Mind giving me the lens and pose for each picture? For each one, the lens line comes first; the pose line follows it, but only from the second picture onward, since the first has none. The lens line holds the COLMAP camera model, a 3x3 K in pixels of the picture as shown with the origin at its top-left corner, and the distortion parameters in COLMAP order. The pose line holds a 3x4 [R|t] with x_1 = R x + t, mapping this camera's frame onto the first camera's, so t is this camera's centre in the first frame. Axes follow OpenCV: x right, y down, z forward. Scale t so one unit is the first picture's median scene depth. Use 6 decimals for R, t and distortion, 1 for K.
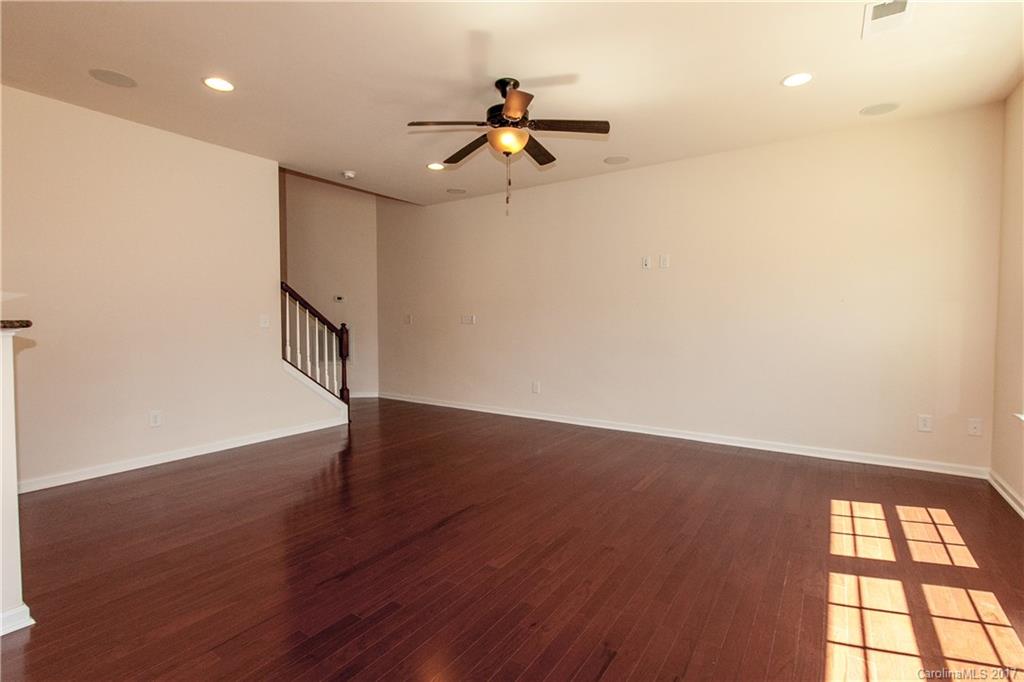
lens RADIAL K [[475.0, 0, 516.8], [0, 475.0, 340.1], [0, 0, 1]] dist [-0.000531, 0.000217]
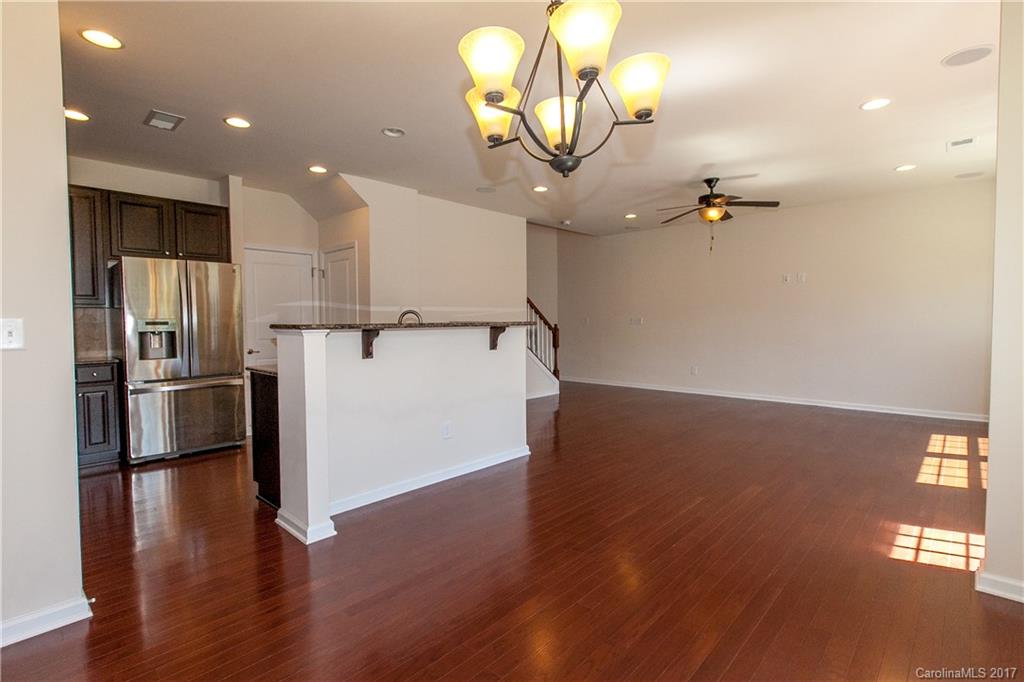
lens RADIAL K [[475.0, 0, 516.8], [0, 475.0, 340.1], [0, 0, 1]] dist [-0.000531, 0.000217]
pose [[0.985889, -0.001200, -0.167399, -0.277424], [0.000459, 0.999990, -0.004464, 0.022505], [0.167402, 0.004324, 0.985879, -0.508975]]
